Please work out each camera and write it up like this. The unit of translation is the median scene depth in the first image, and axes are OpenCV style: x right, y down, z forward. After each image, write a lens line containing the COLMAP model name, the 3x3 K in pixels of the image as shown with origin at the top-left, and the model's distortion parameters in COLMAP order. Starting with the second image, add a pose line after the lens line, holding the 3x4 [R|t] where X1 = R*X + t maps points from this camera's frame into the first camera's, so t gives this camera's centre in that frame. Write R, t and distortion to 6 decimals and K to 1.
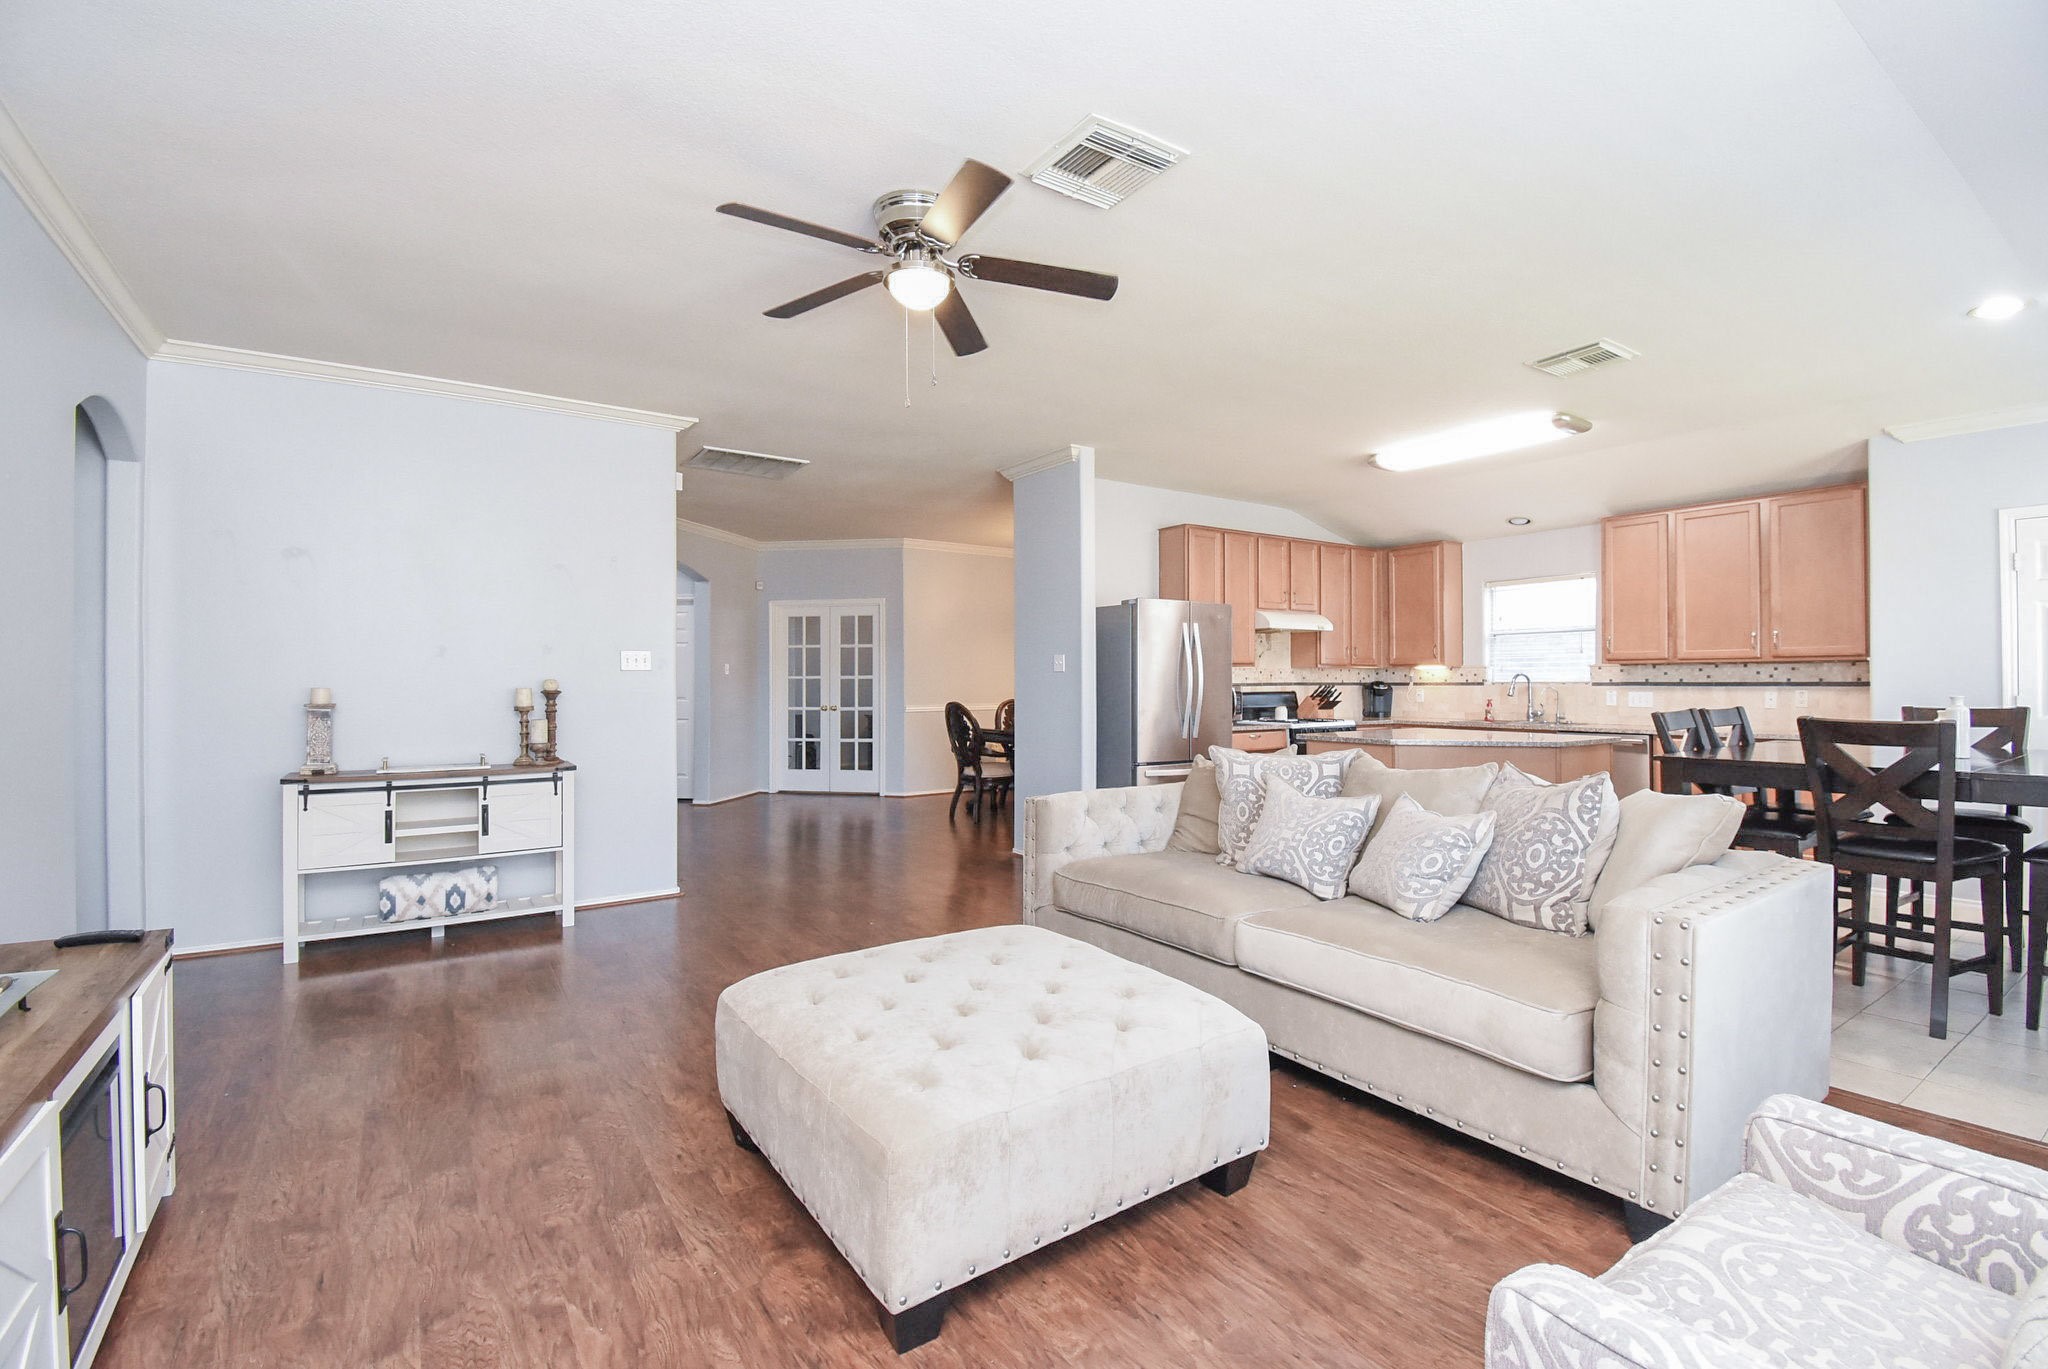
lens RADIAL K [[906.4, 0, 1031.3], [0, 906.4, 678.8], [0, 0, 1]] dist [0.019999, -0.025141]
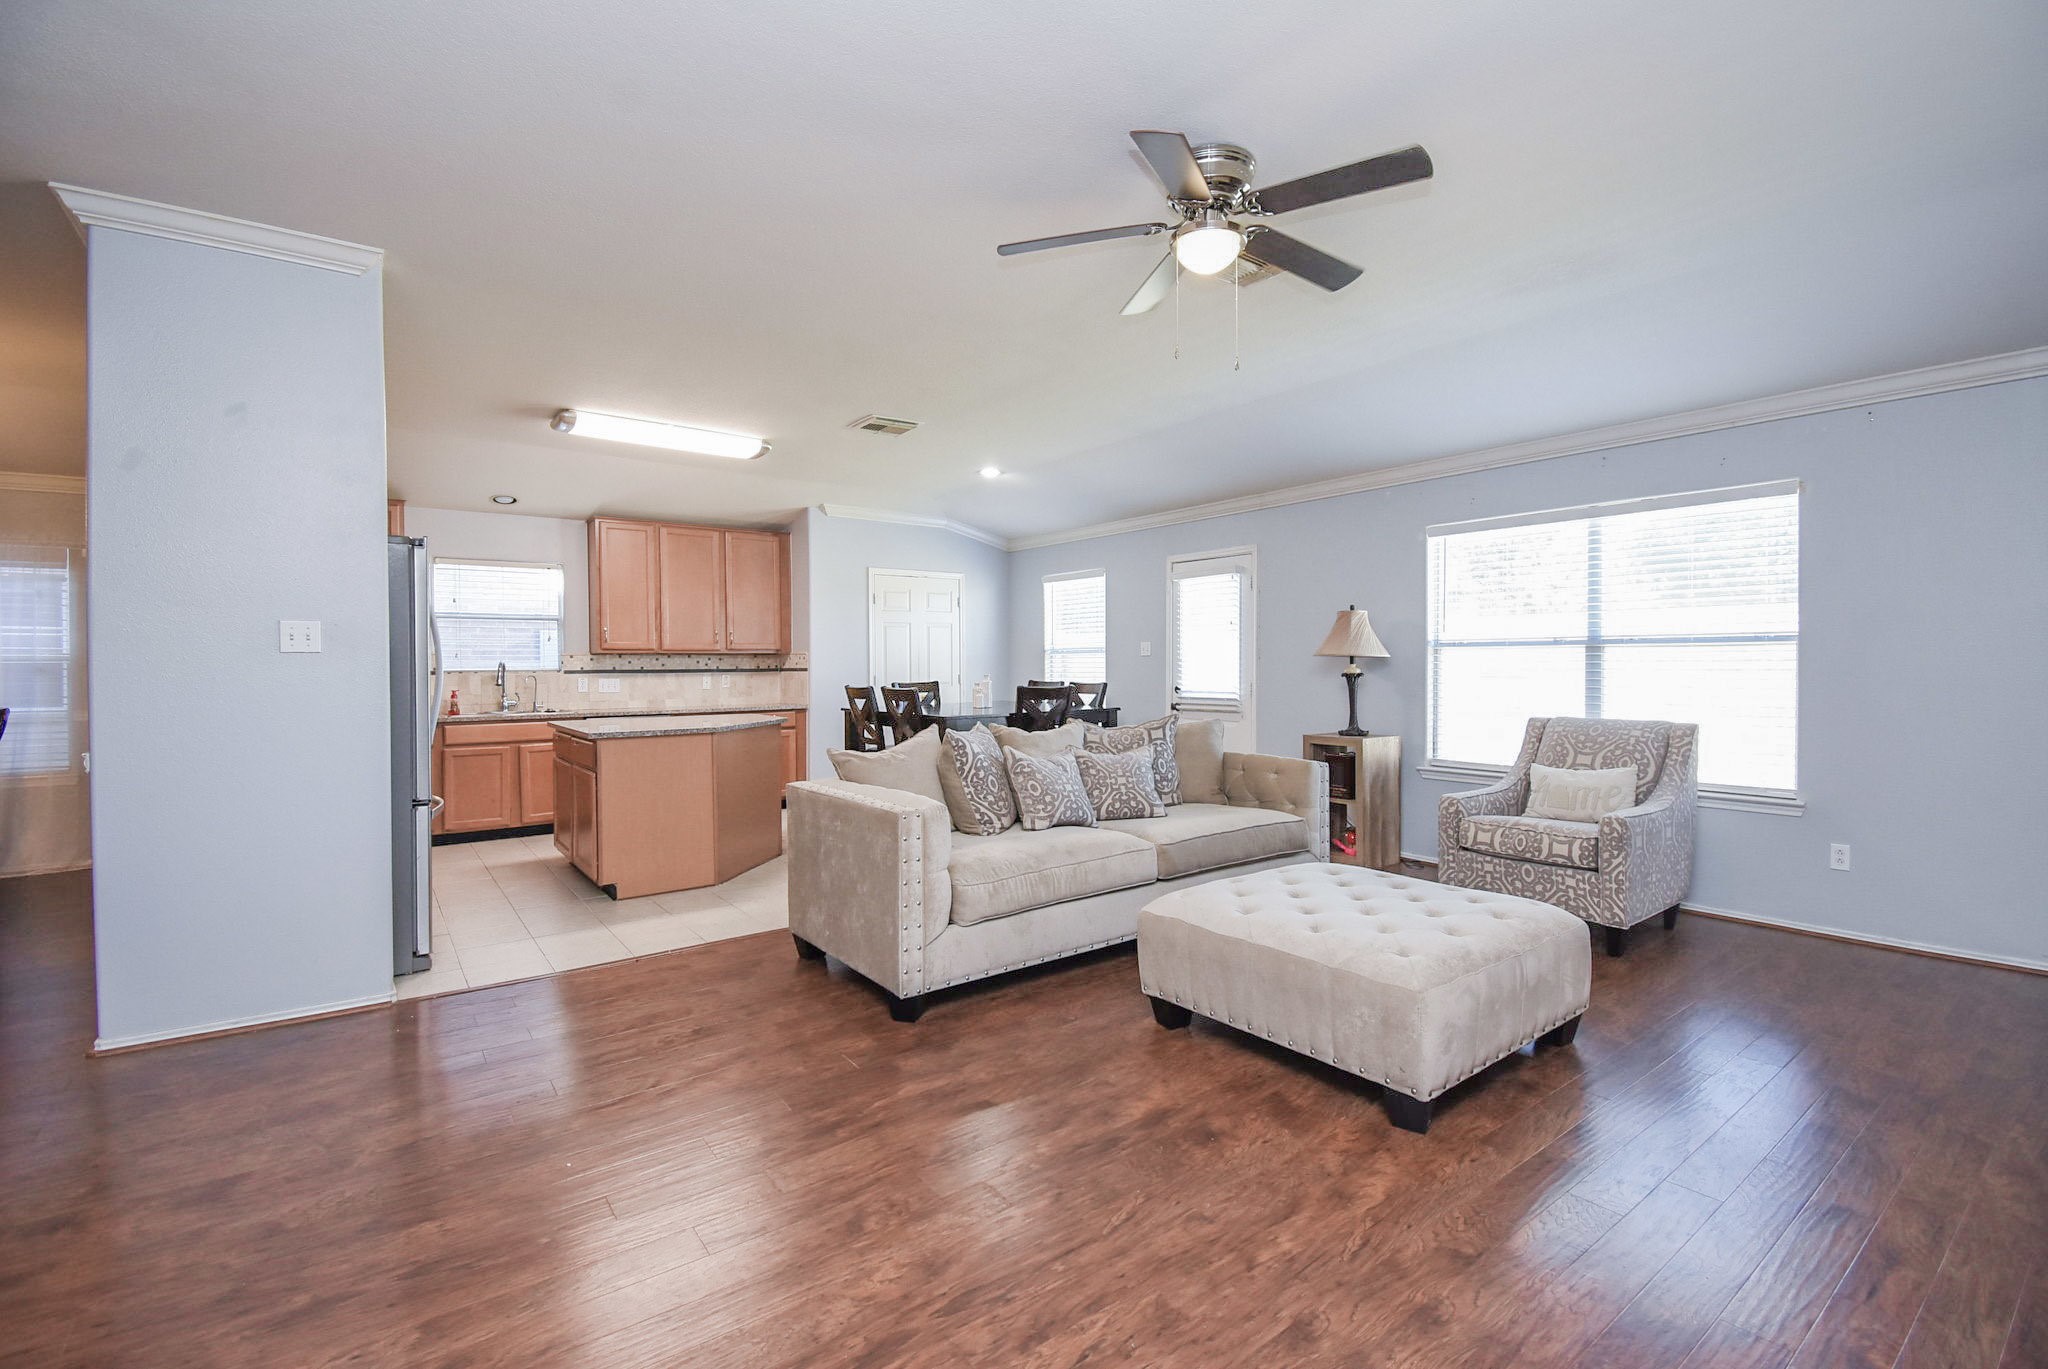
lens RADIAL K [[906.4, 0, 1031.3], [0, 906.4, 678.8], [0, 0, 1]] dist [0.019999, -0.025141]
pose [[-0.040995, -0.010487, 0.999104, -0.405427], [0.003852, 0.999936, 0.010654, 0.004207], [-0.999152, 0.004286, -0.040952, 0.465466]]
